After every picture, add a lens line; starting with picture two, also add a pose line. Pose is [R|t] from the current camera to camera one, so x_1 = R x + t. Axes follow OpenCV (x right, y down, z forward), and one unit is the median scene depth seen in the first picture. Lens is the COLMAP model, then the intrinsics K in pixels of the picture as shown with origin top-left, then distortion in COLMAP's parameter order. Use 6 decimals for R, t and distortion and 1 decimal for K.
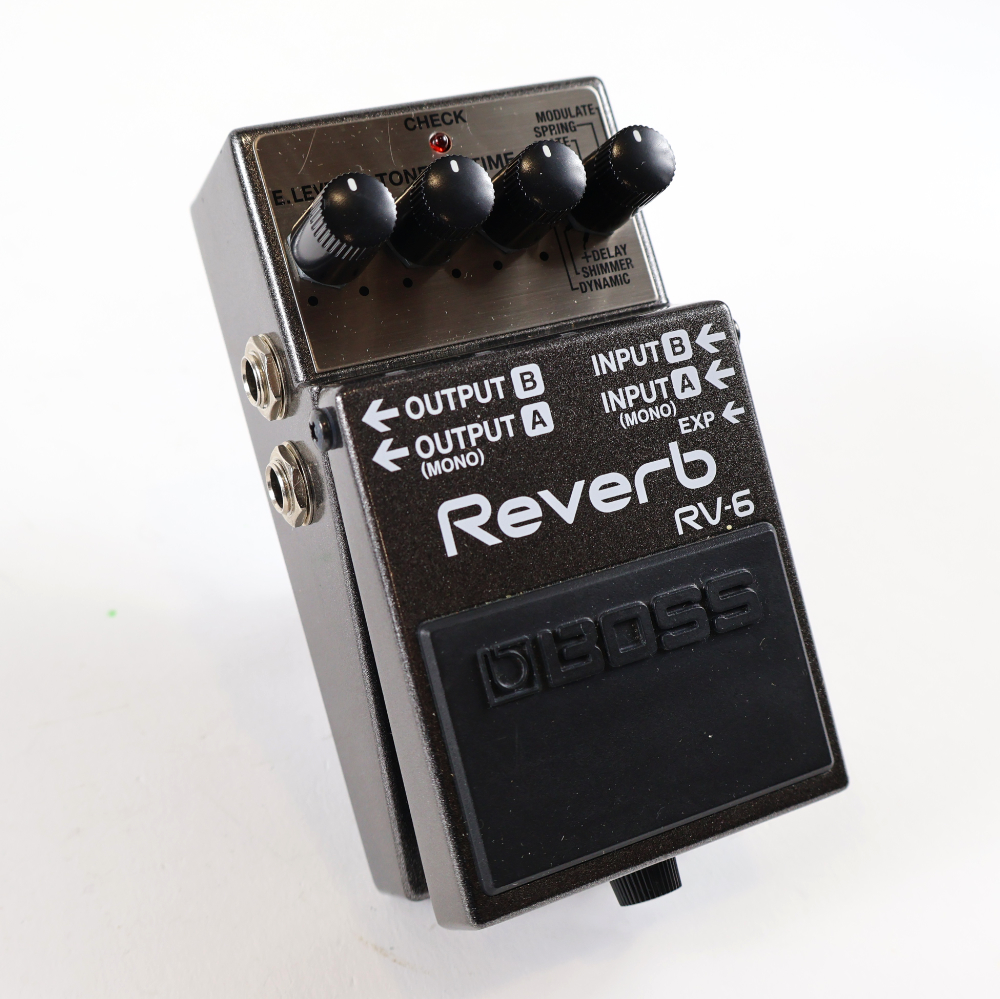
lens RADIAL K [[1477.8, 0, 496.7], [0, 1477.8, 498.5], [0, 0, 1]] dist [-0.021428, 0.000000]
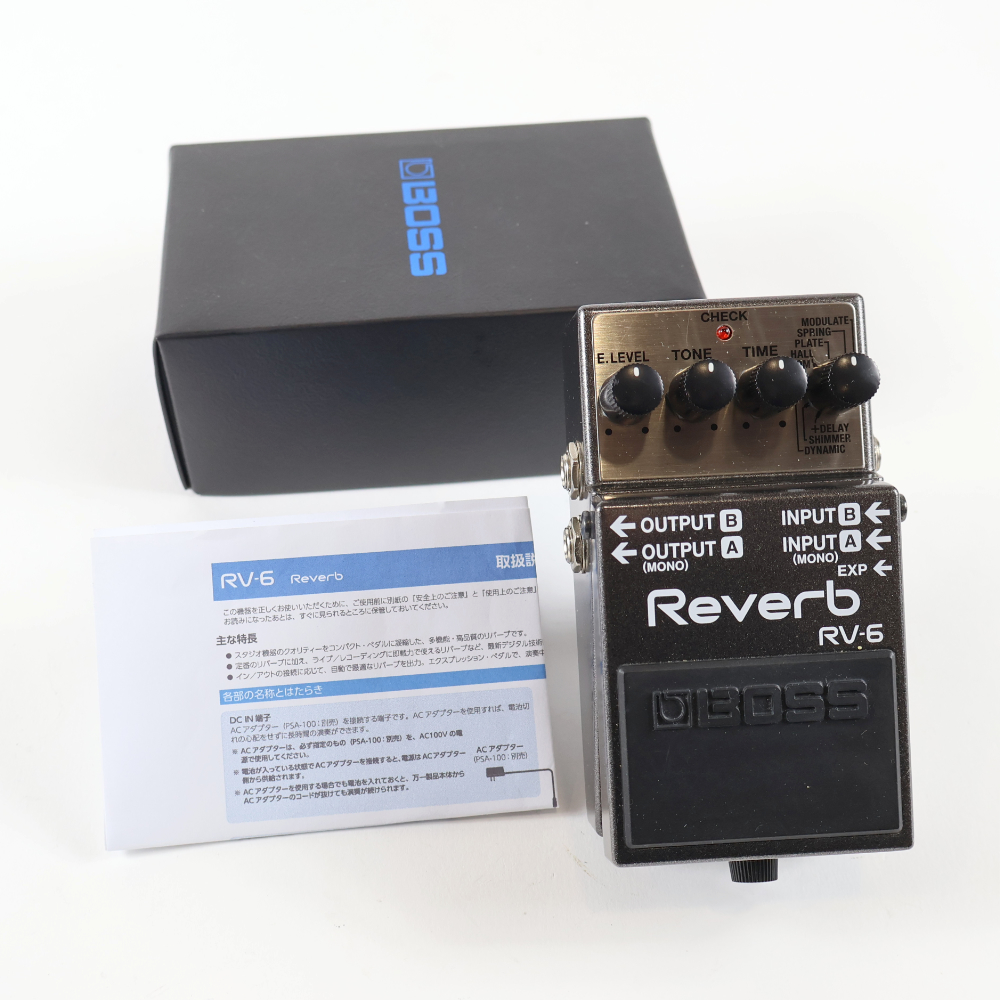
lens RADIAL K [[1424.8, 0, 495.8], [0, 1424.8, 502.7], [0, 0, 1]] dist [-0.013888, 0.000000]
pose [[0.920766, 0.216064, -0.324817, 0.253737], [-0.189667, 0.975525, 0.111253, -0.203744], [0.340905, -0.040831, 0.939211, -0.389180]]
